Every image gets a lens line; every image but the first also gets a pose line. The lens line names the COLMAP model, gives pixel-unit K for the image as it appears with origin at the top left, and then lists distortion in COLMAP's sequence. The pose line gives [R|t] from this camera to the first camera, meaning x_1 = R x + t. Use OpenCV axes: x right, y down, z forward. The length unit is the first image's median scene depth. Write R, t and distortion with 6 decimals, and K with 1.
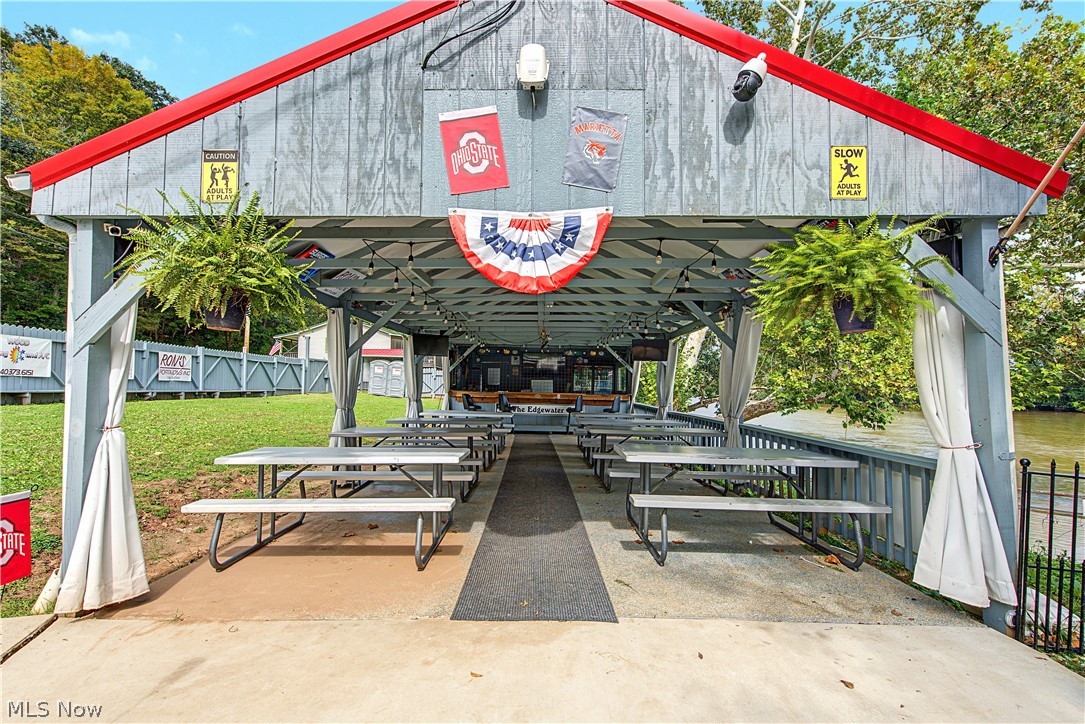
lens RADIAL K [[513.0, 0, 540.1], [0, 513.0, 374.3], [0, 0, 1]] dist [-0.002075, -0.000099]
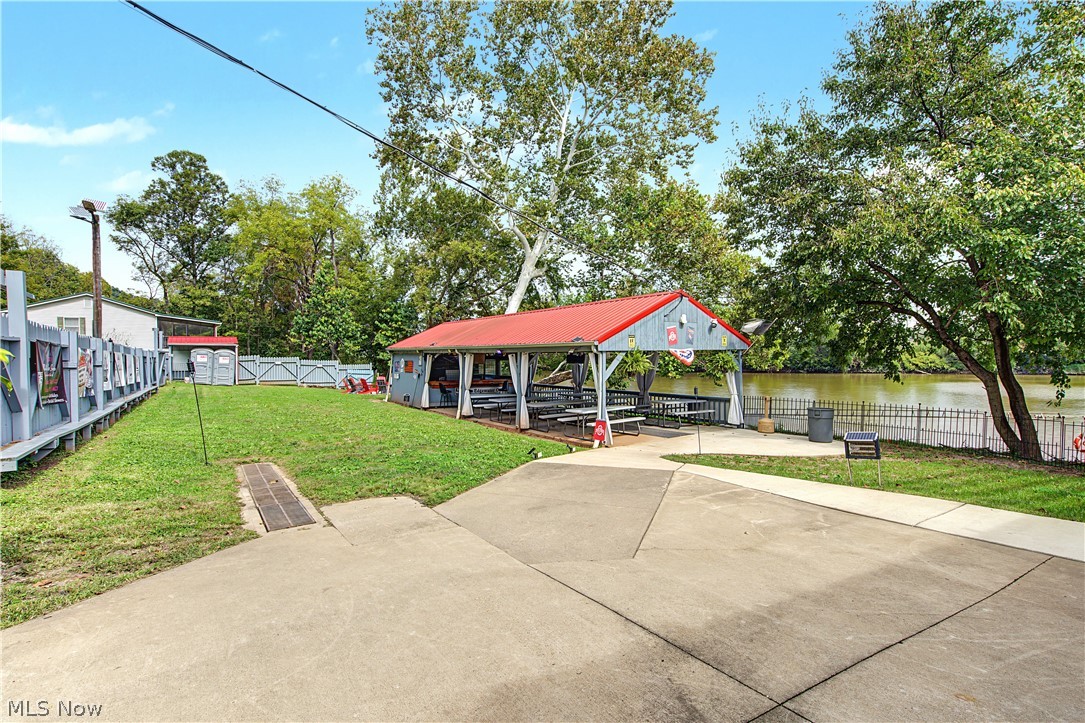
lens RADIAL K [[501.0, 0, 544.7], [0, 501.0, 342.5], [0, 0, 1]] dist [-0.000203, 0.000373]
pose [[0.815769, -0.001208, 0.578377, -2.421160], [0.004102, 0.999985, -0.003698, -0.243973], [-0.578363, 0.005390, 0.815761, -1.308813]]
